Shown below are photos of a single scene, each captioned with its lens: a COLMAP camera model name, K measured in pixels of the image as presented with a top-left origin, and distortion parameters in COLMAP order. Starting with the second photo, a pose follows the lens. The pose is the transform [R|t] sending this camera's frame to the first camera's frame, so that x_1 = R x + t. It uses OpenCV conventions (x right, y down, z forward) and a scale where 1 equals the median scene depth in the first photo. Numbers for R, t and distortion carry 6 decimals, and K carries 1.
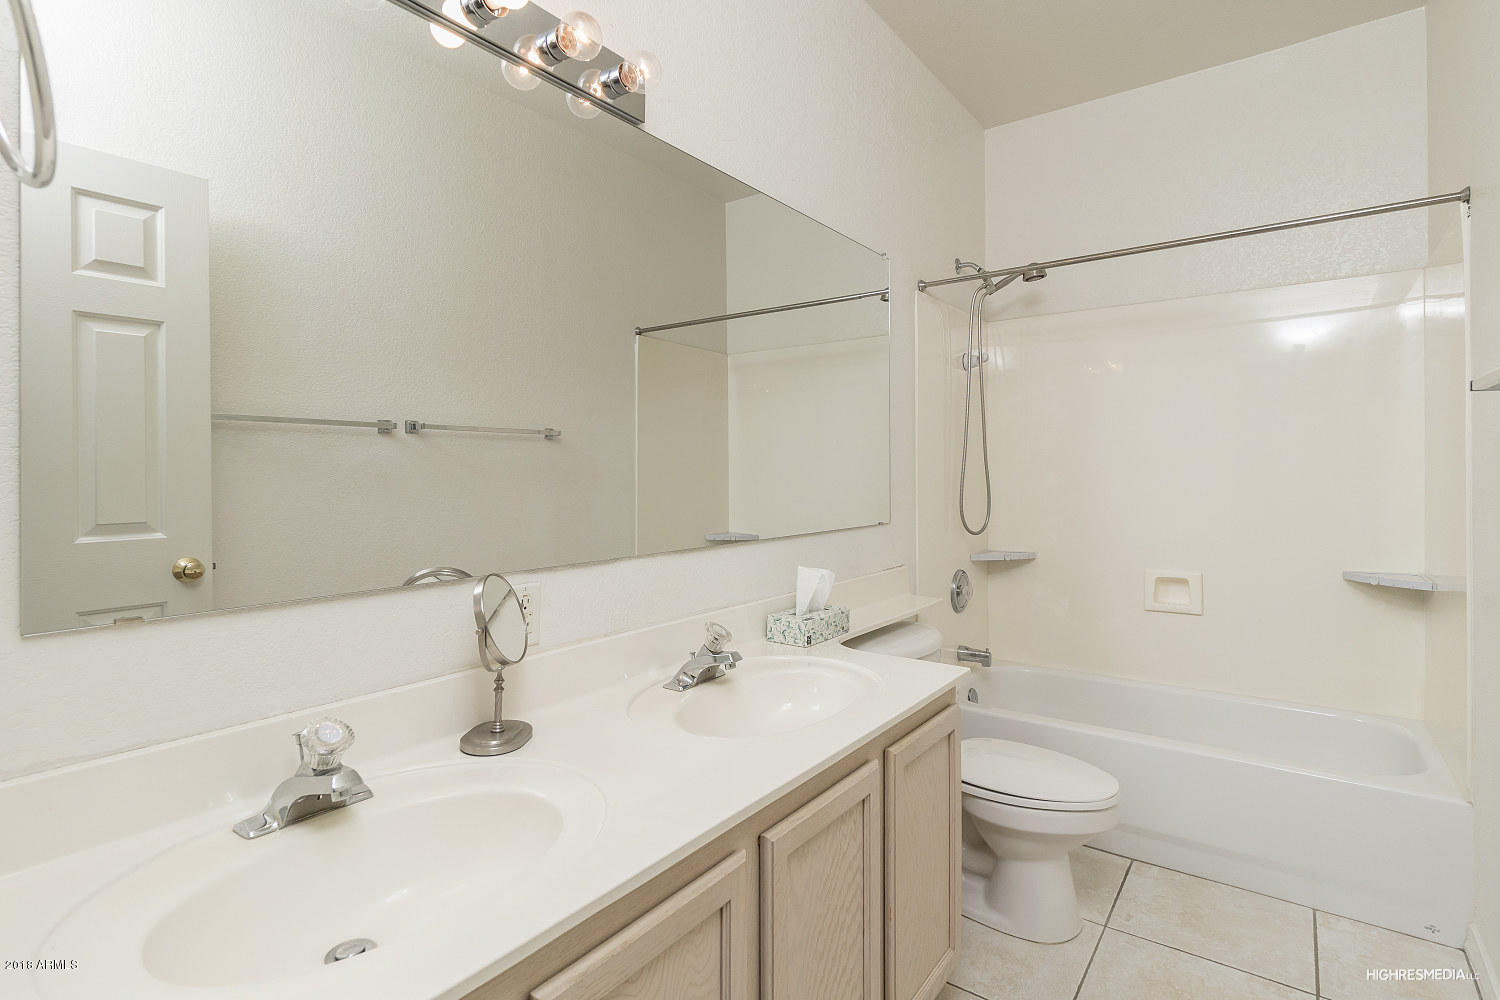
lens RADIAL K [[683.8, 0, 777.6], [0, 683.8, 472.5], [0, 0, 1]] dist [-0.011250, -0.000286]
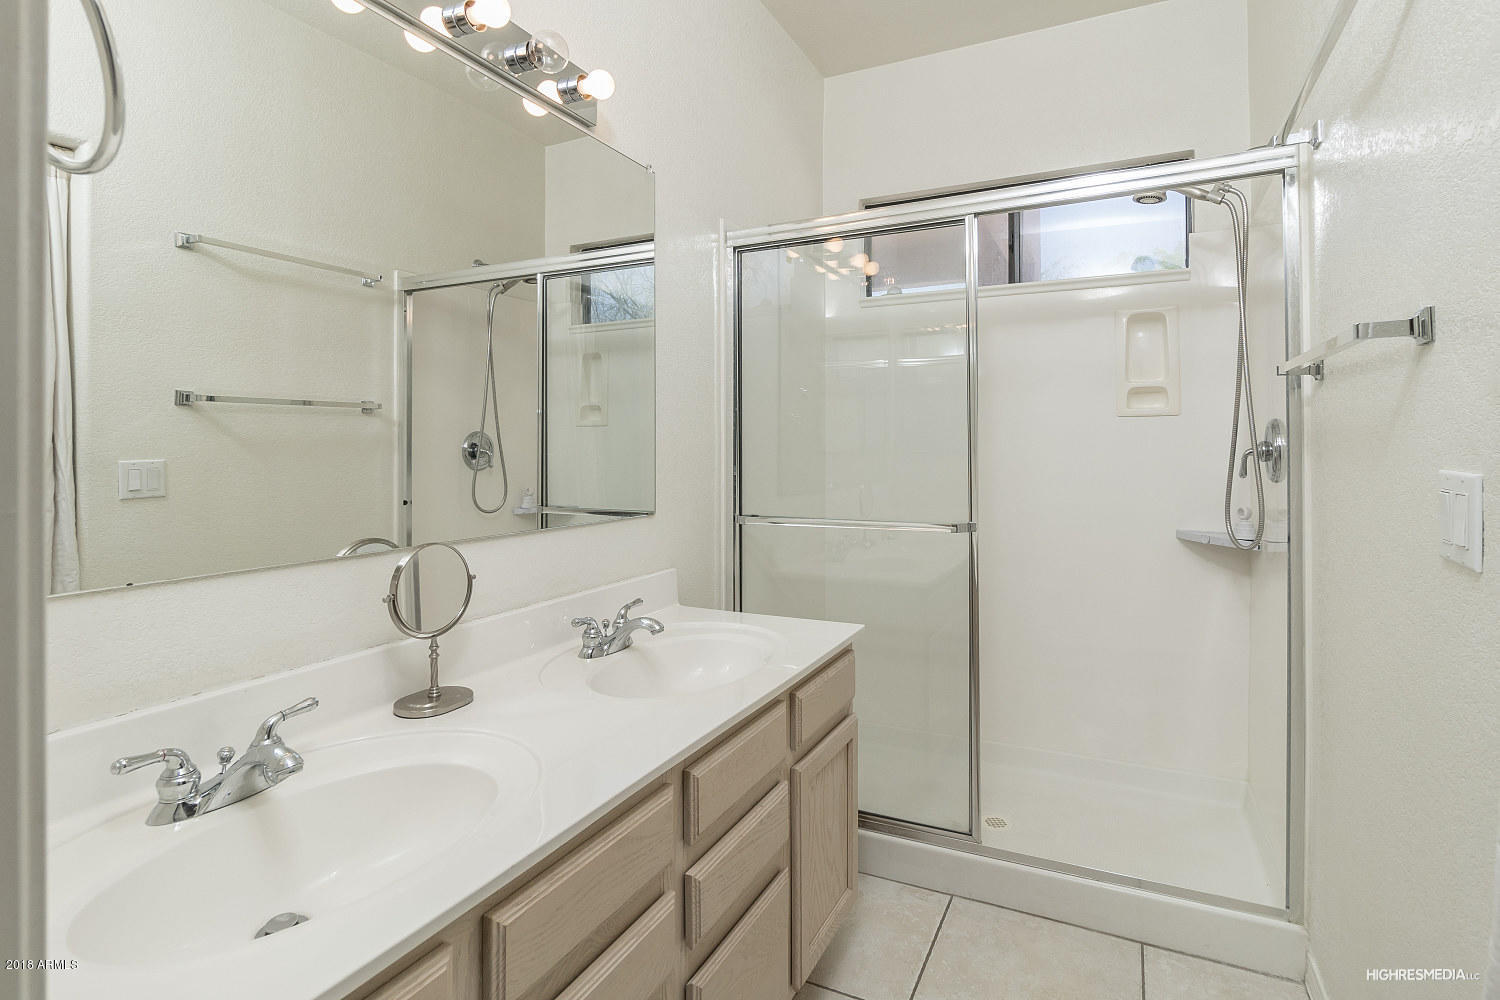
lens RADIAL K [[695.7, 0, 751.9], [0, 695.7, 445.0], [0, 0, 1]] dist [0.001193, 0.000325]
pose [[0.989807, 0.000175, 0.142416, -0.076851], [0.000145, 0.999997, -0.002242, 0.000507], [-0.142416, 0.002240, 0.989804, -0.103063]]
